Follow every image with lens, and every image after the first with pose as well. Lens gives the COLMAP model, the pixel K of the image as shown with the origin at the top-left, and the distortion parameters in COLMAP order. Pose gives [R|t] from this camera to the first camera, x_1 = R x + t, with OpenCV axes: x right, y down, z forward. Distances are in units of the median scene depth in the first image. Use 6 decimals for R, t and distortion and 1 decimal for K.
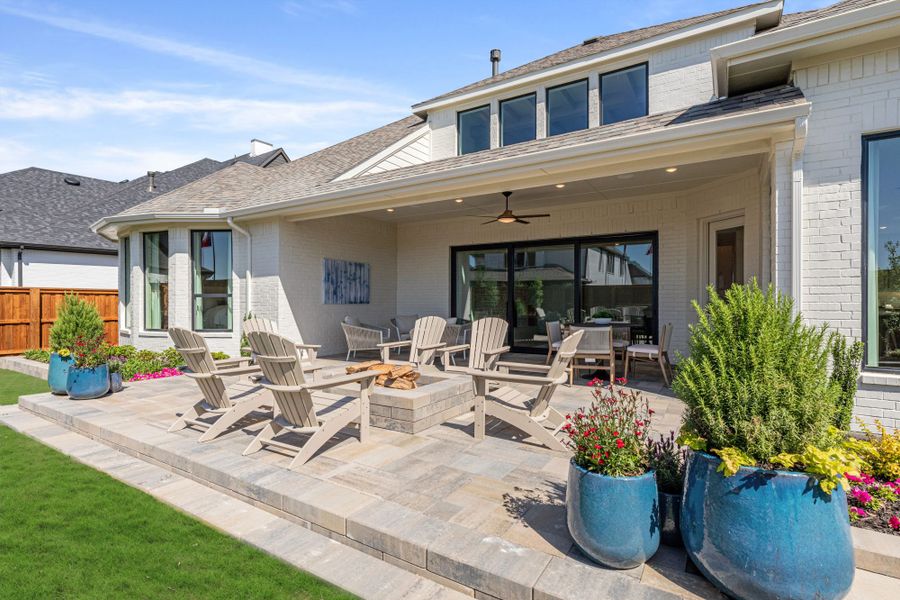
lens RADIAL K [[430.3, 0, 445.3], [0, 430.3, 305.3], [0, 0, 1]] dist [0.000854, -0.003003]
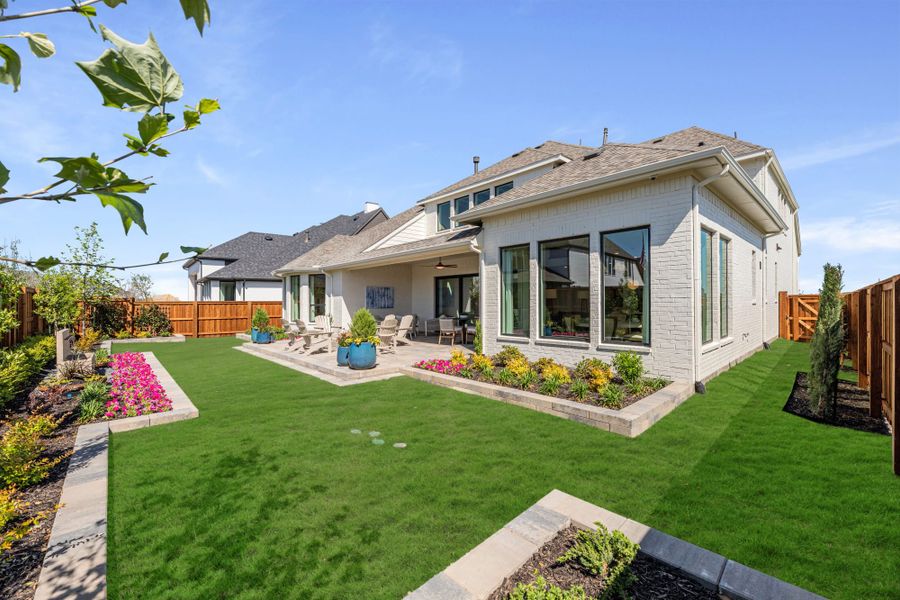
lens RADIAL K [[367.3, 0, 455.2], [0, 367.3, 300.5], [0, 0, 1]] dist [-0.001728, 0.000050]
pose [[0.966077, -0.008746, -0.258106, 0.557298], [0.005471, 0.999895, -0.013403, -0.016054], [0.258196, 0.011536, 0.966024, -0.553143]]
